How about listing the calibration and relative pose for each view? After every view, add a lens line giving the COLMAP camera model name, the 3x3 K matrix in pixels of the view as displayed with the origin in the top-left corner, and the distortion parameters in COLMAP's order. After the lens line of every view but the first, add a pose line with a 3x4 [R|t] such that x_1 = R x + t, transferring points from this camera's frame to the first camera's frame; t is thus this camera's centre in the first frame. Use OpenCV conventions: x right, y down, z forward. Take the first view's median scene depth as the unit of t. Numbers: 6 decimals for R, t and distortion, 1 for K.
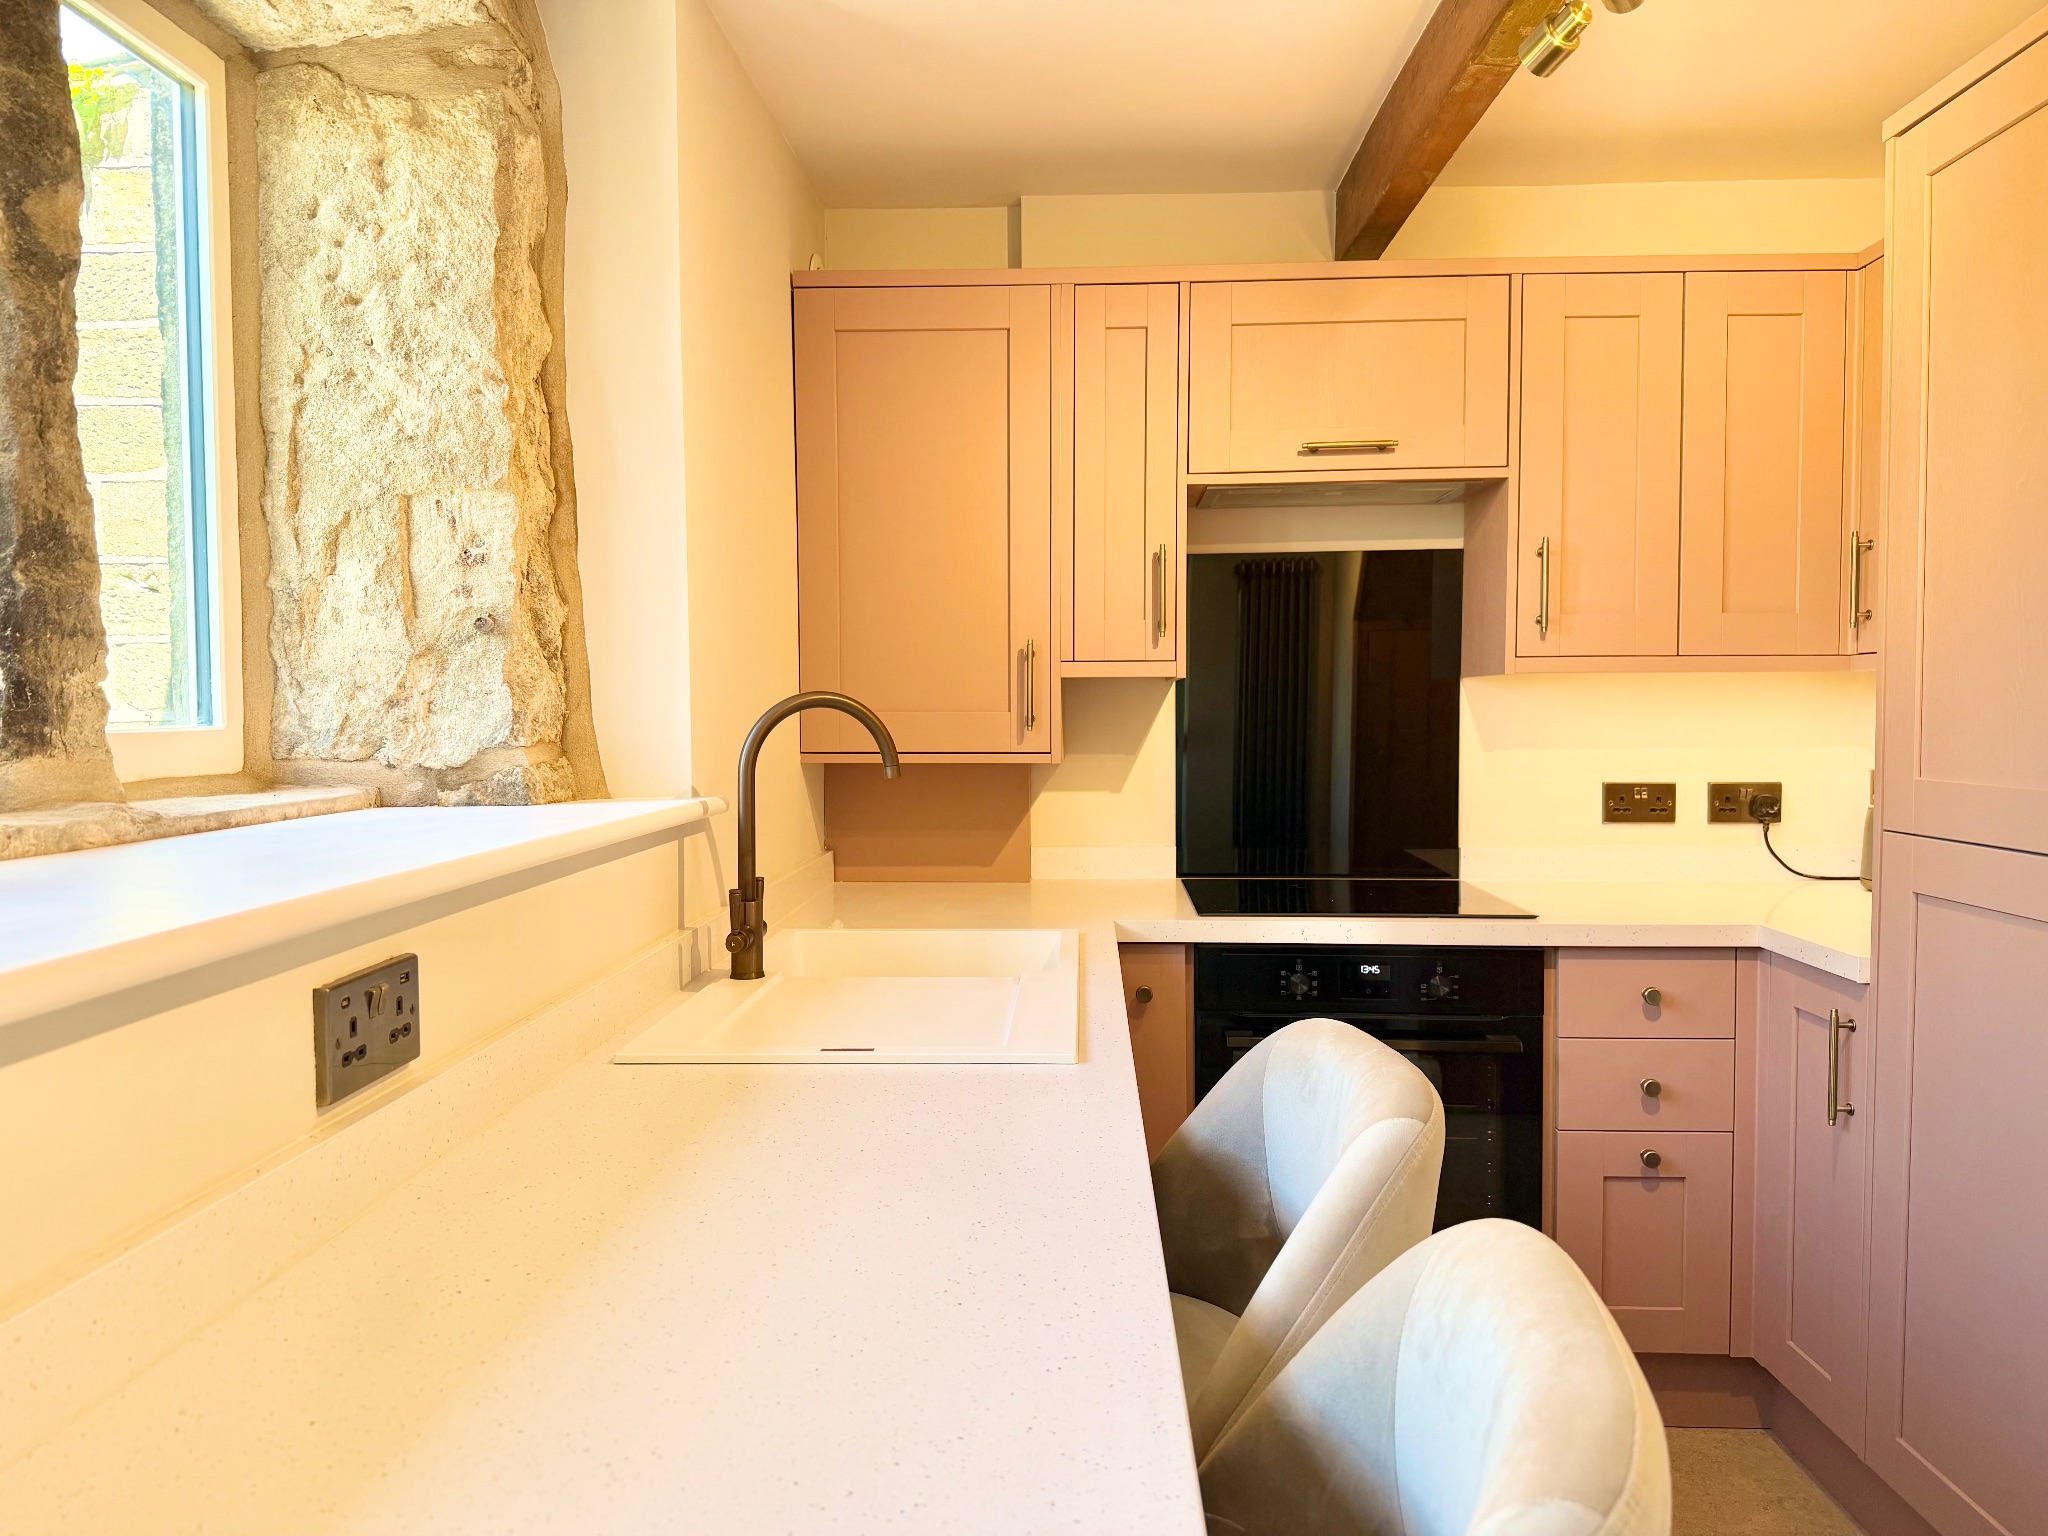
lens RADIAL K [[1450.5, 0, 1020.1], [0, 1450.5, 763.8], [0, 0, 1]] dist [0.039442, -0.041378]
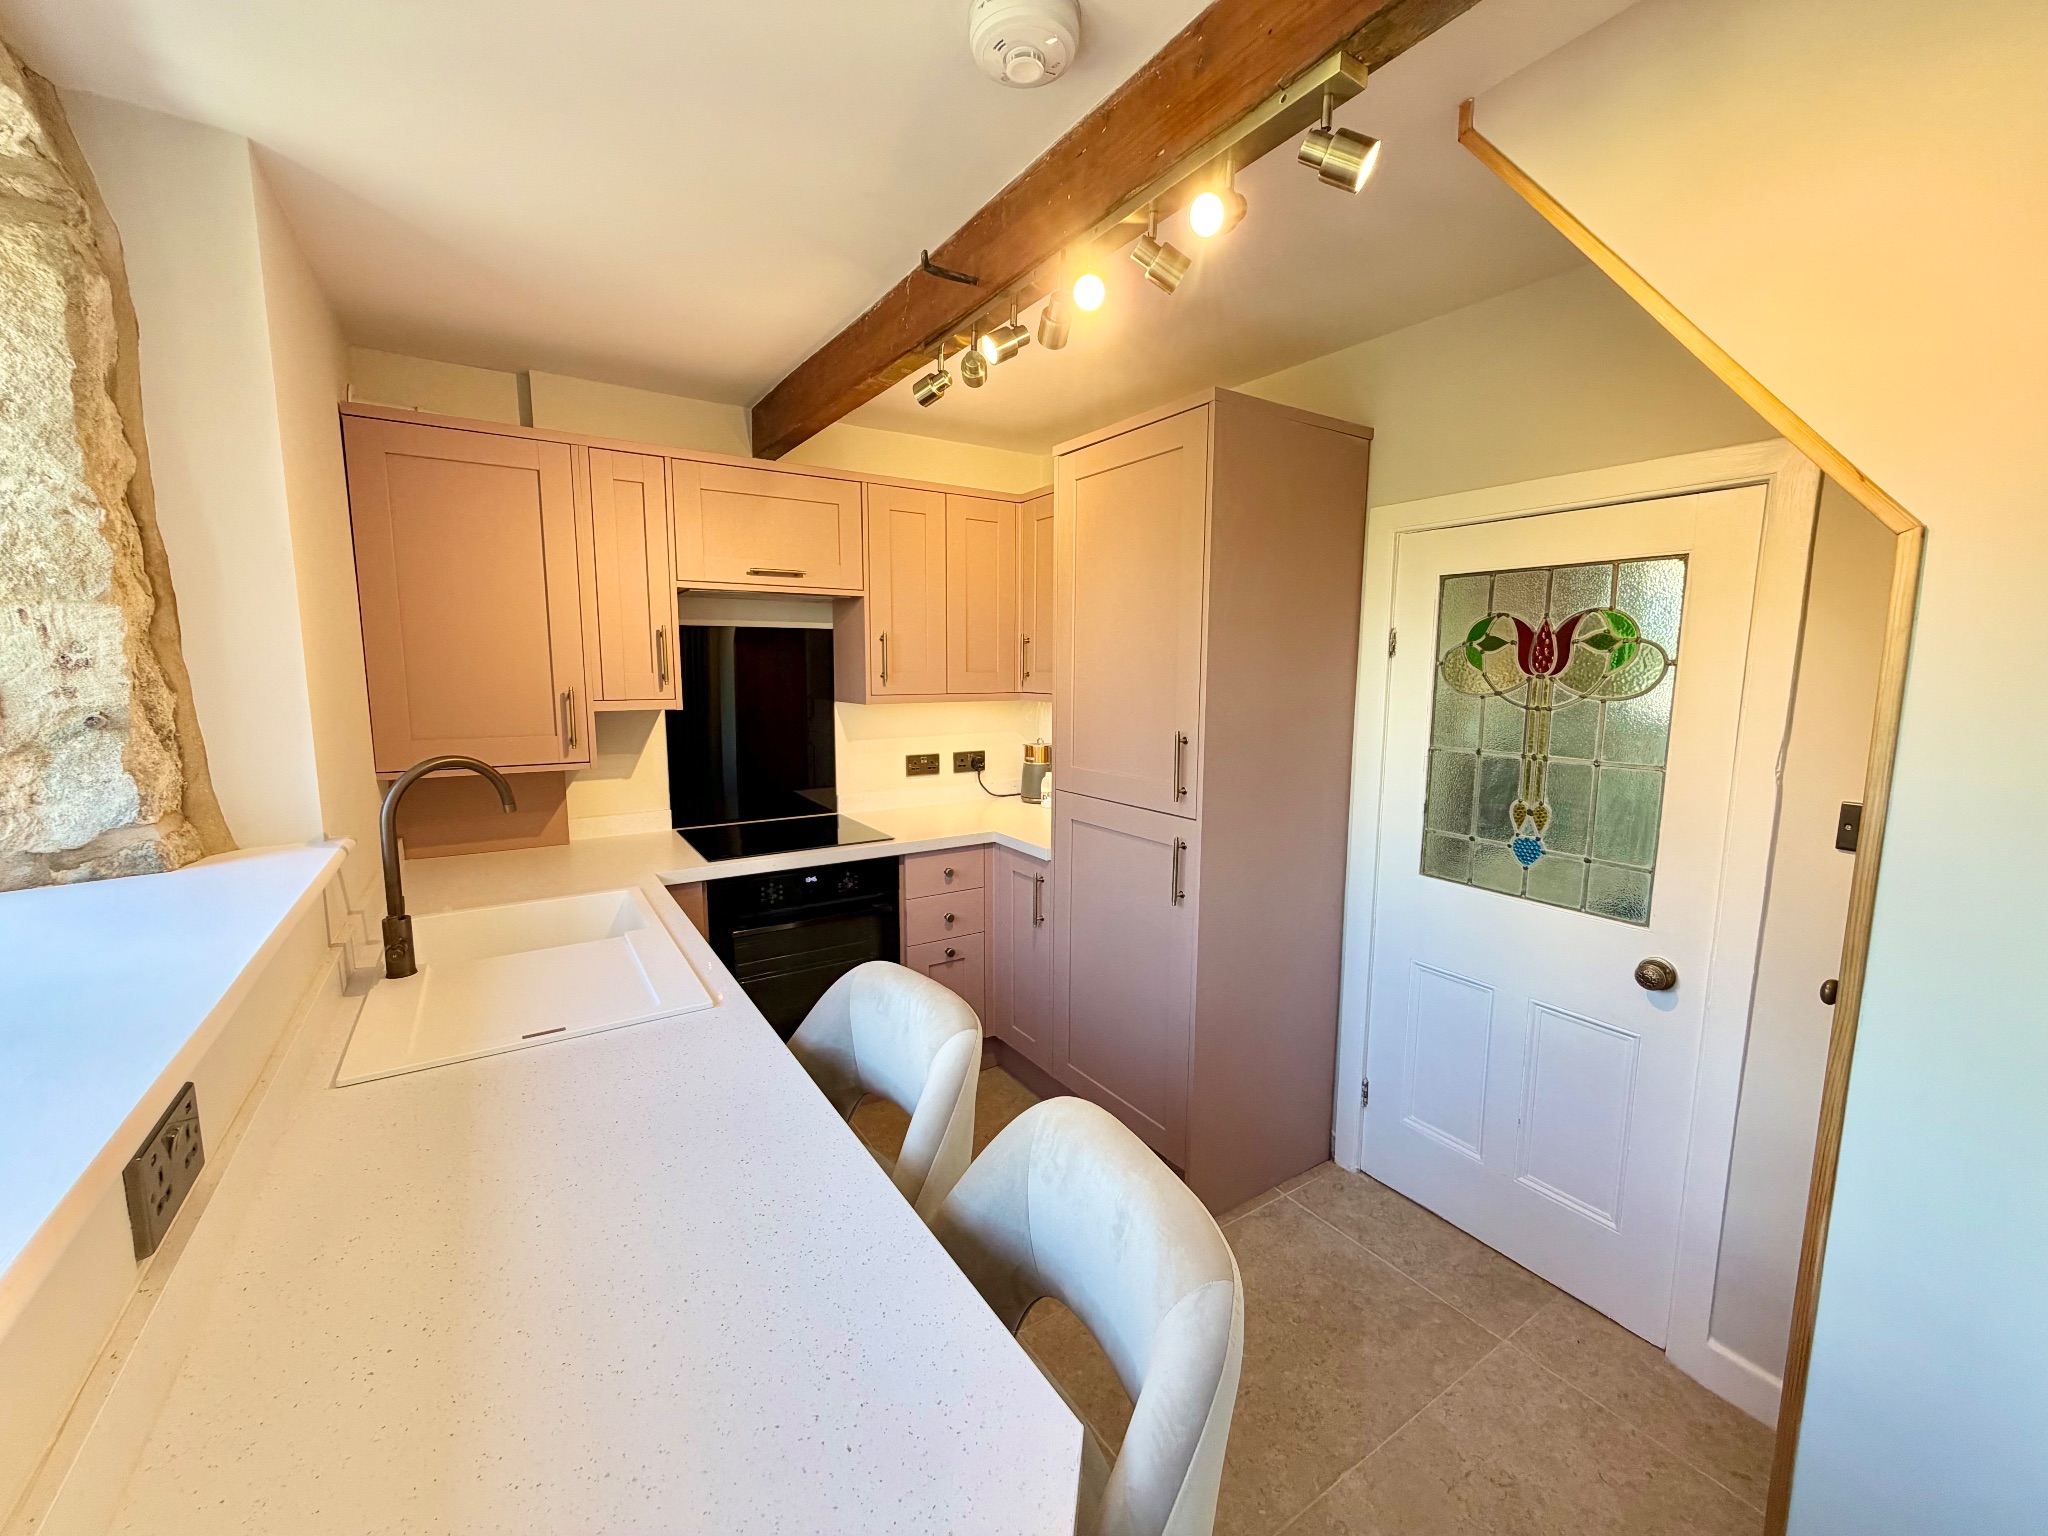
lens RADIAL K [[816.5, 0, 1018.6], [0, 816.5, 769.4], [0, 0, 1]] dist [0.001916, -0.000681]
pose [[0.818058, -0.067188, 0.571198, -0.136031], [0.017013, 0.995545, 0.092735, -0.097646], [-0.574885, -0.066145, 0.815557, 0.065769]]
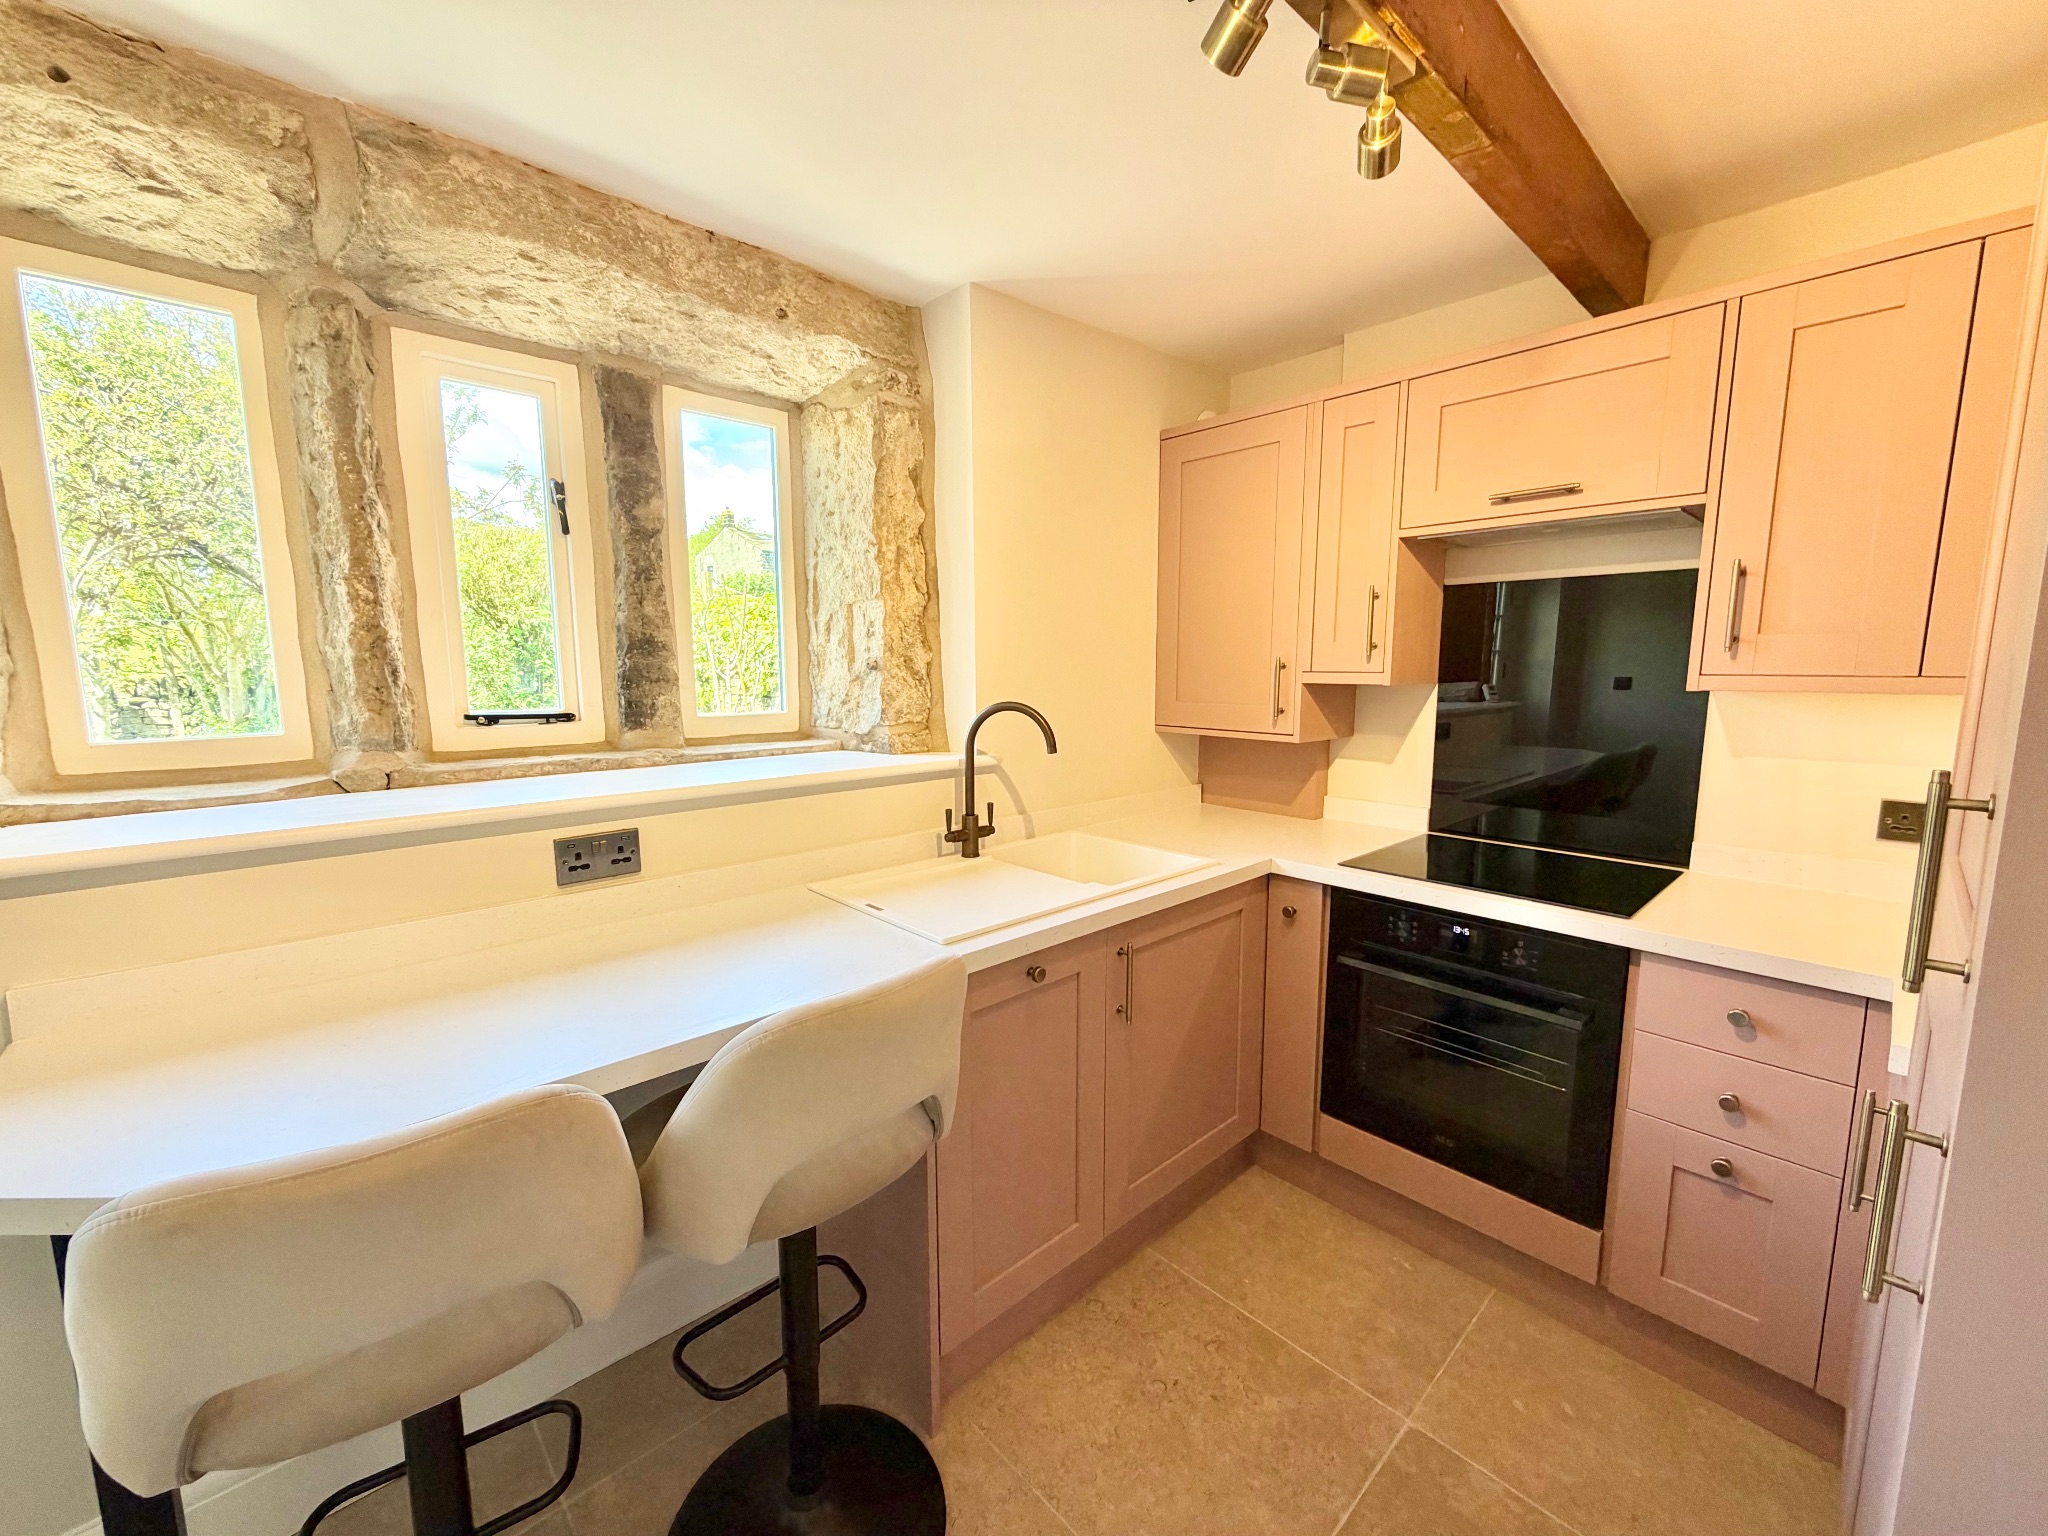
lens RADIAL K [[816.5, 0, 1024.4], [0, 816.5, 767.5], [0, 0, 1]] dist [0.001916, -0.000681]
pose [[0.707118, 0.093507, -0.700886, 0.557226], [-0.027726, 0.994122, 0.104656, -0.073405], [0.706552, -0.054572, 0.705554, 0.307290]]
